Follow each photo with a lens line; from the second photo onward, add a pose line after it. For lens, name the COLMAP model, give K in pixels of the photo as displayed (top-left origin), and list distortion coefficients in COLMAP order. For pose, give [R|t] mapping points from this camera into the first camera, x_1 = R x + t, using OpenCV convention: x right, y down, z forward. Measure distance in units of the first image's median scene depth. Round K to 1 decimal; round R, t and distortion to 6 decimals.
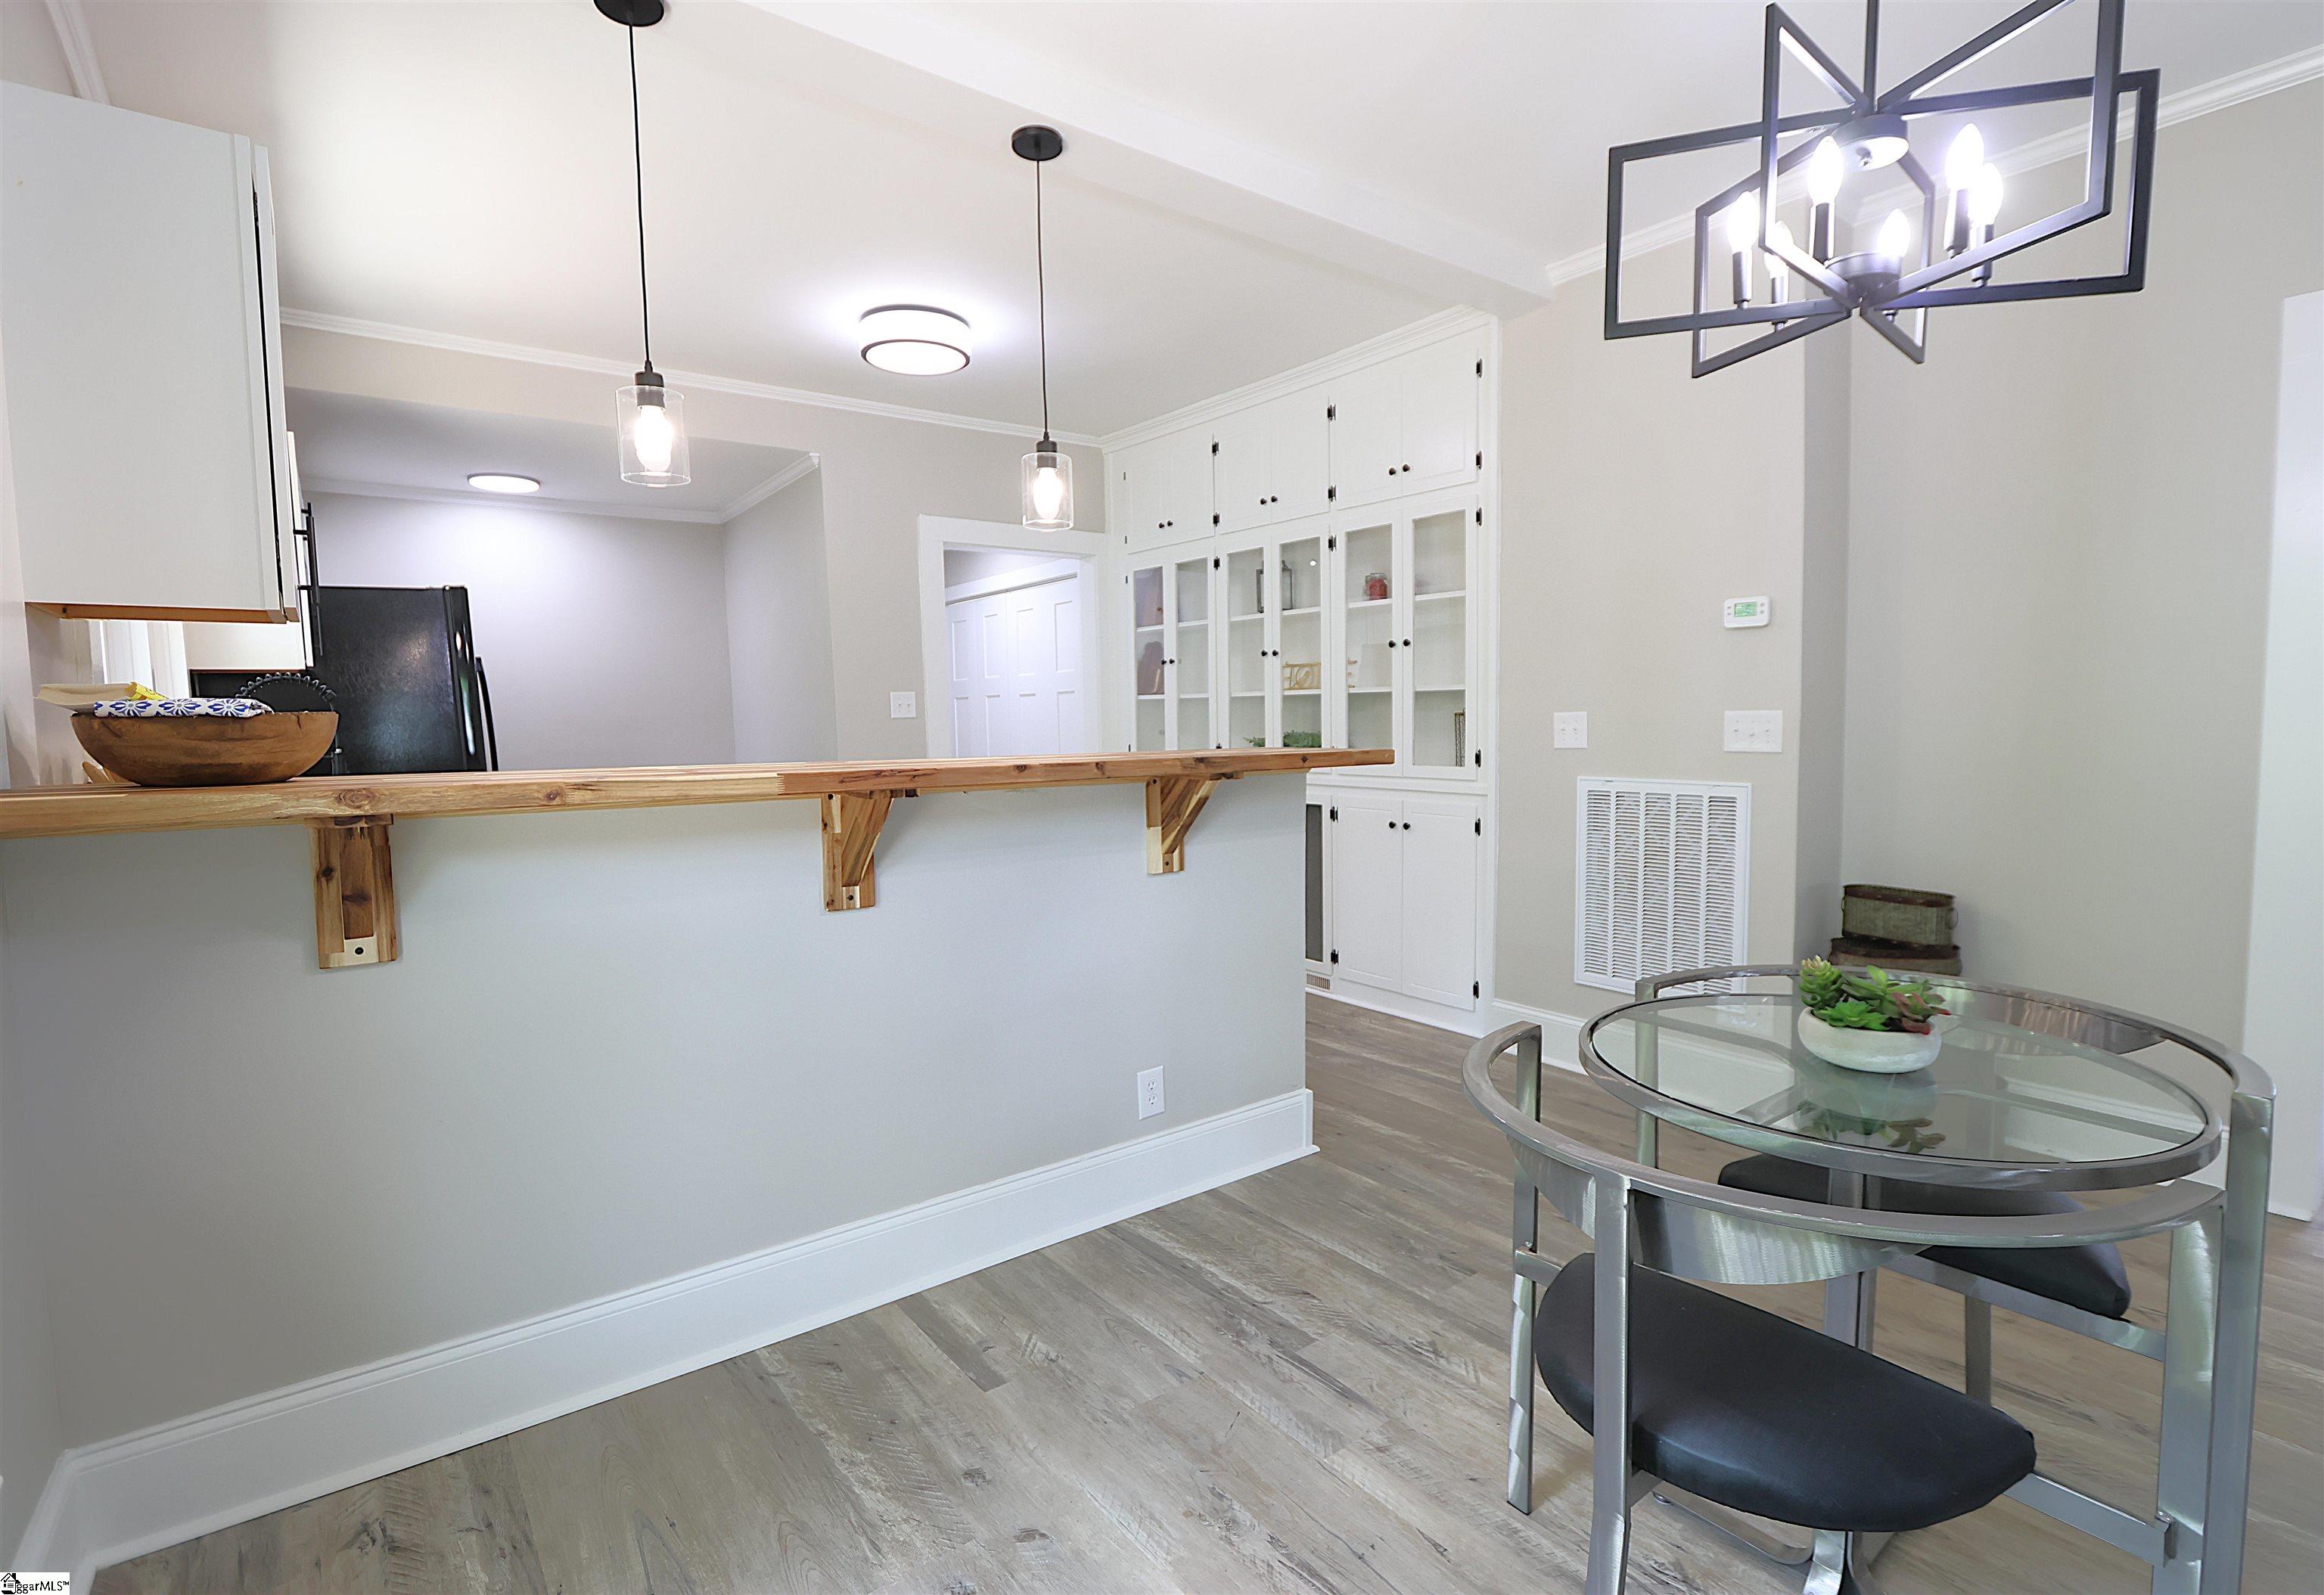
lens RADIAL K [[1086.2, 0, 1187.8], [0, 1086.2, 804.1], [0, 0, 1]] dist [-0.010506, -0.000440]
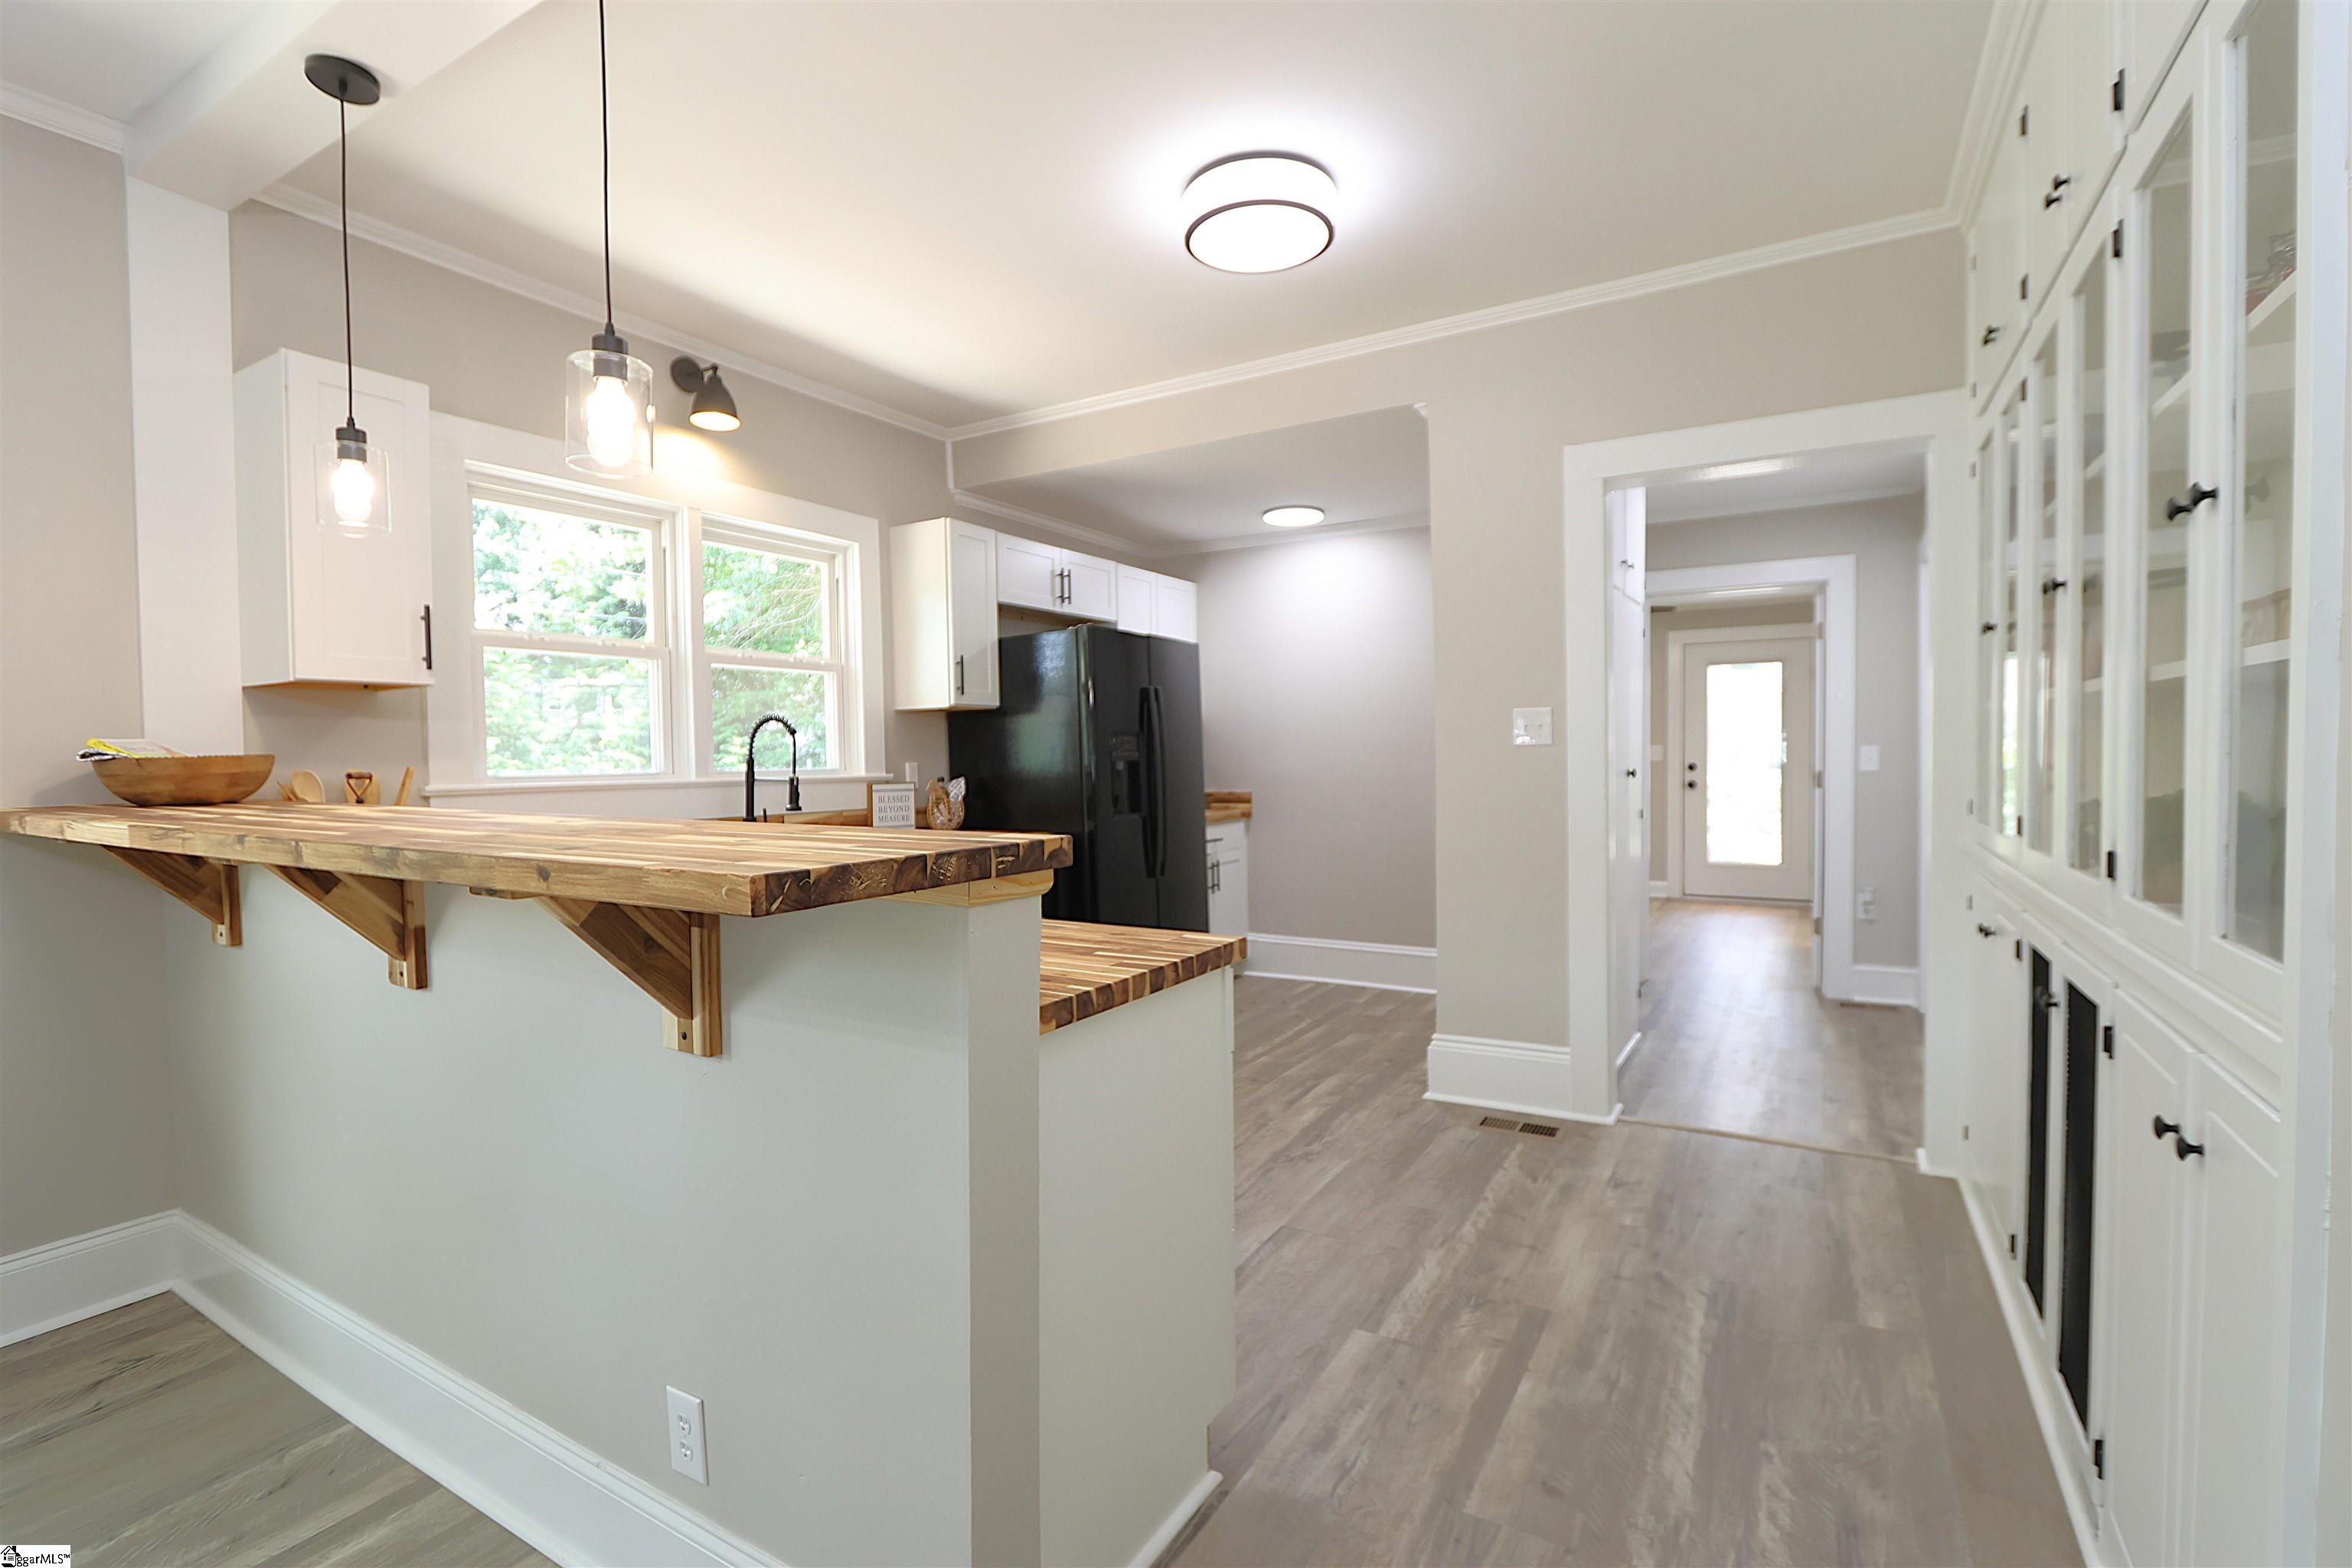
lens RADIAL K [[1077.0, 0, 1177.2], [0, 1077.0, 781.1], [0, 0, 1]] dist [-0.019534, 0.003712]
pose [[0.365408, 0.036620, -0.930127, 0.361571], [-0.066620, 0.997692, 0.013109, -0.061067], [0.928460, 0.057175, 0.367004, 0.657460]]
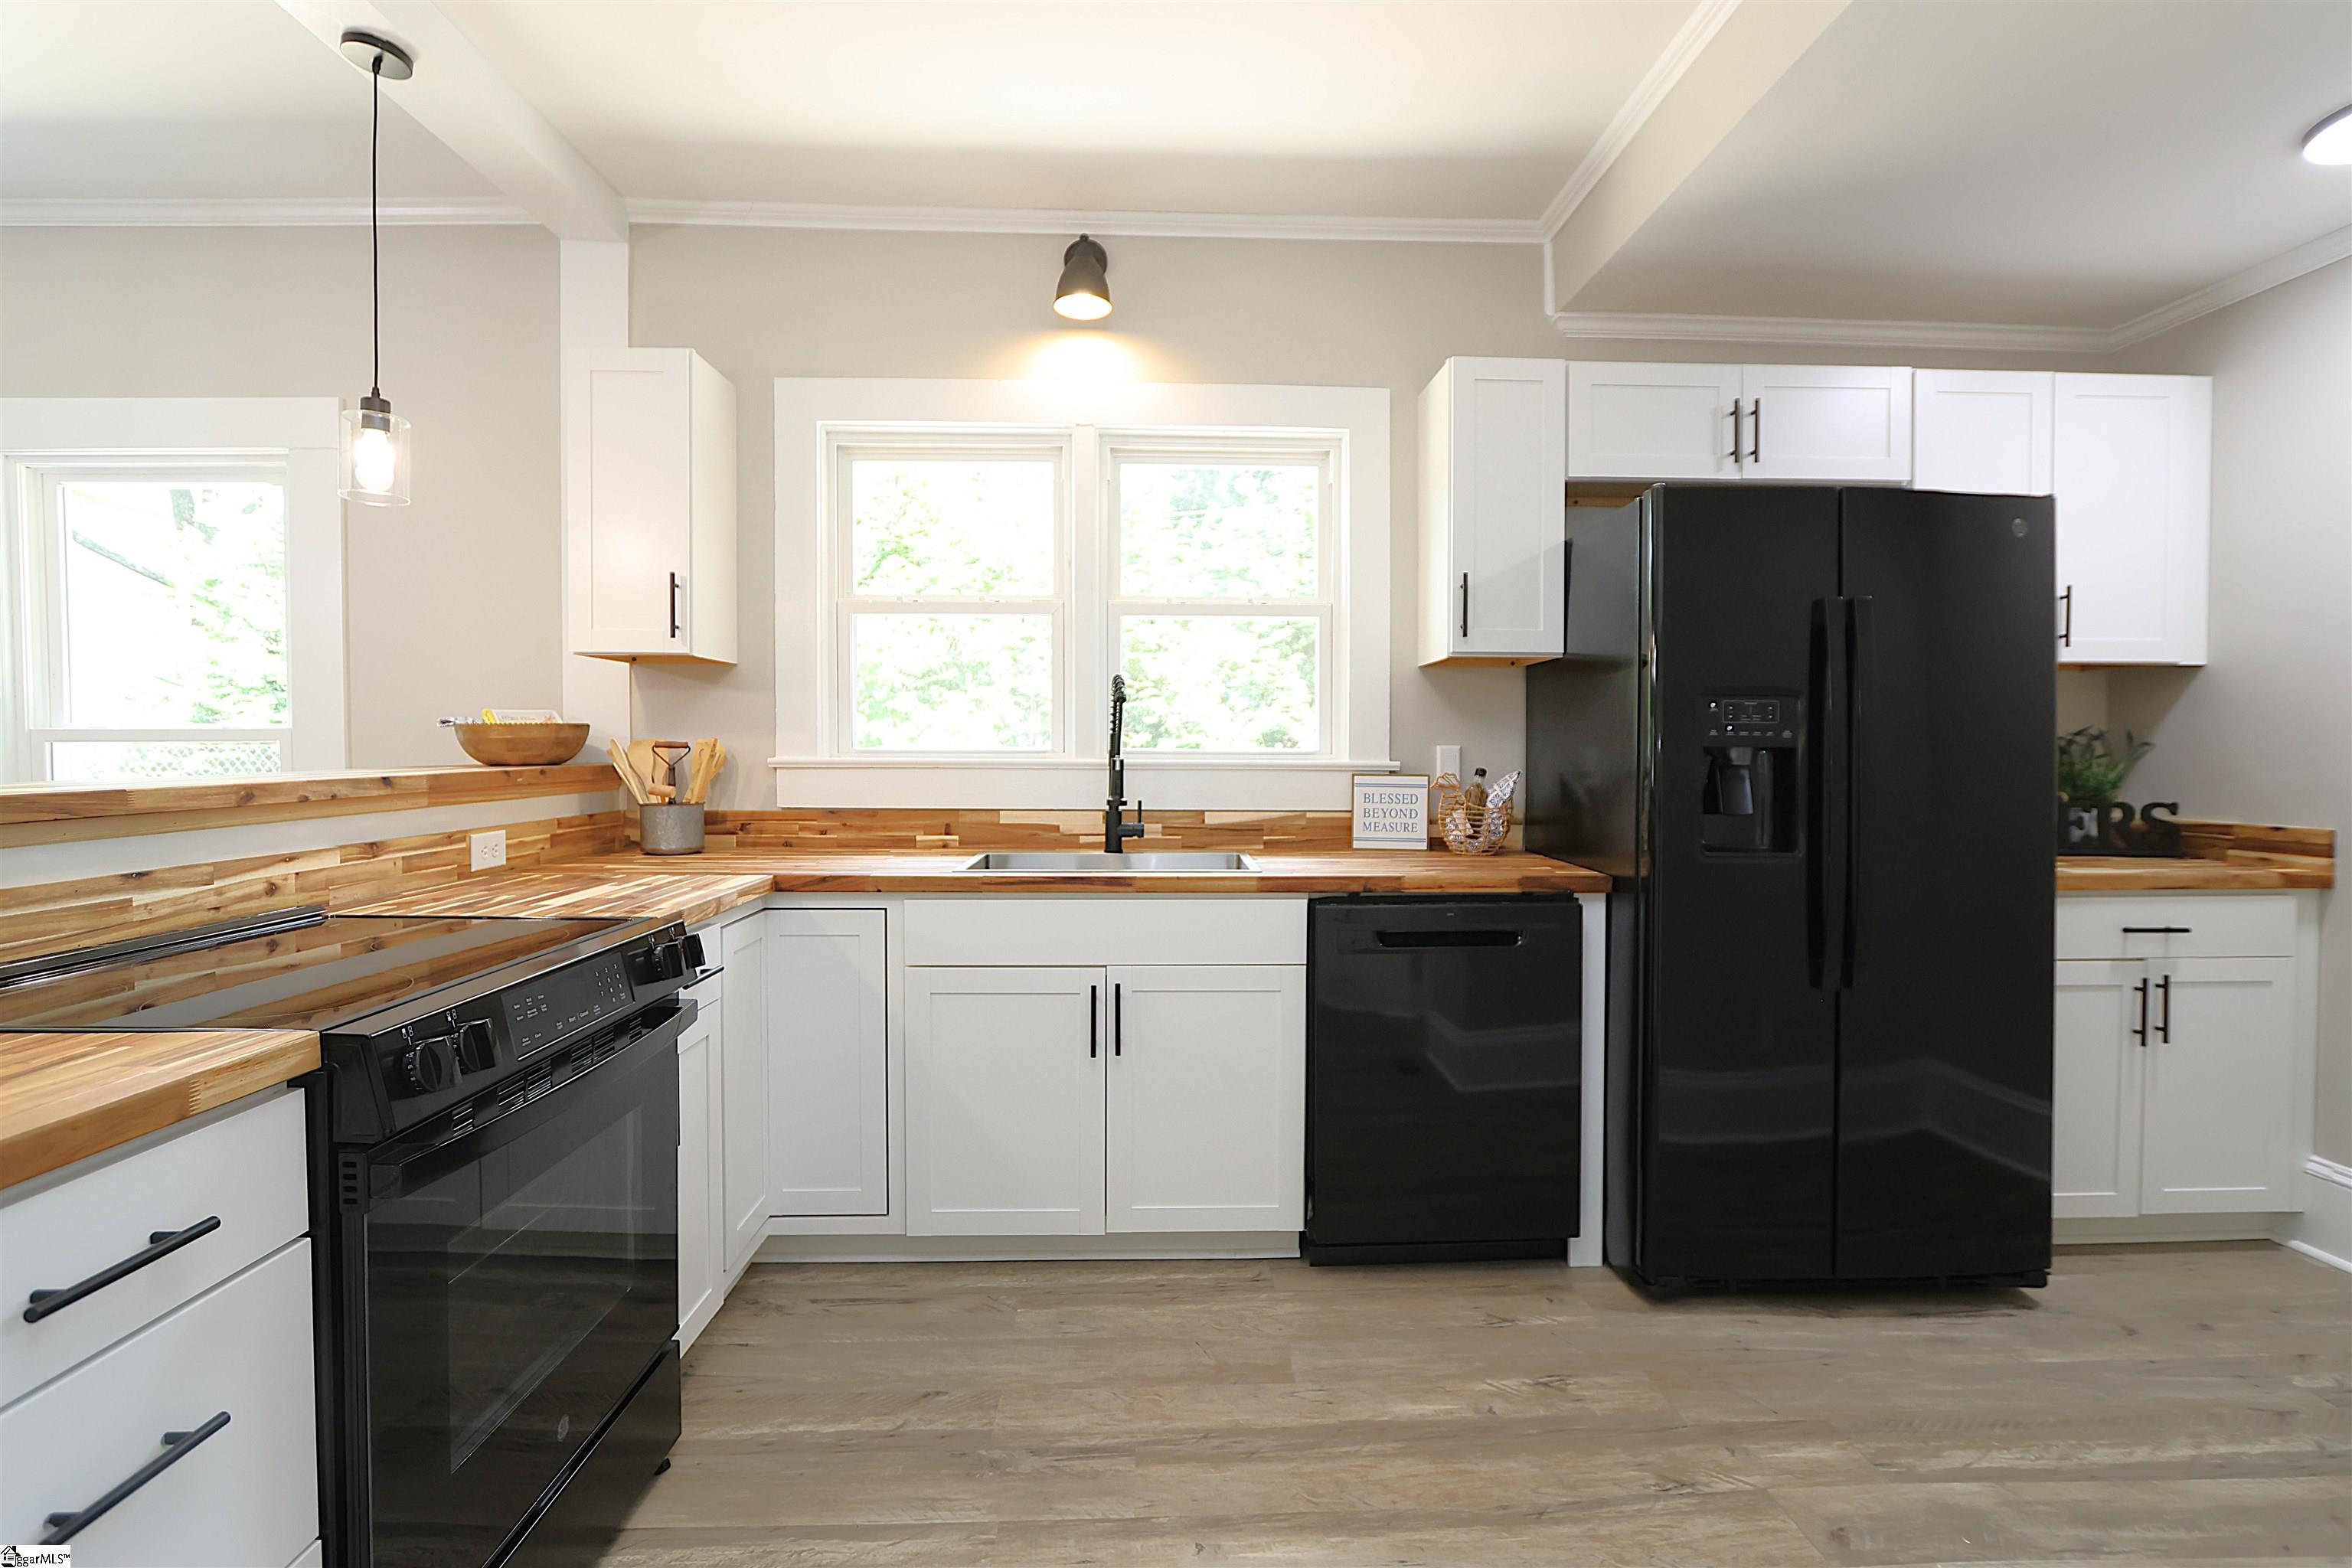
lens RADIAL K [[1099.3, 0, 1173.3], [0, 1099.3, 782.2], [0, 0, 1]] dist [-0.018086, 0.003384]
pose [[-0.589869, 0.040182, -0.806499, -0.042923], [-0.056685, 0.994237, 0.090995, -0.079819], [0.805507, 0.099392, -0.584191, 1.090758]]
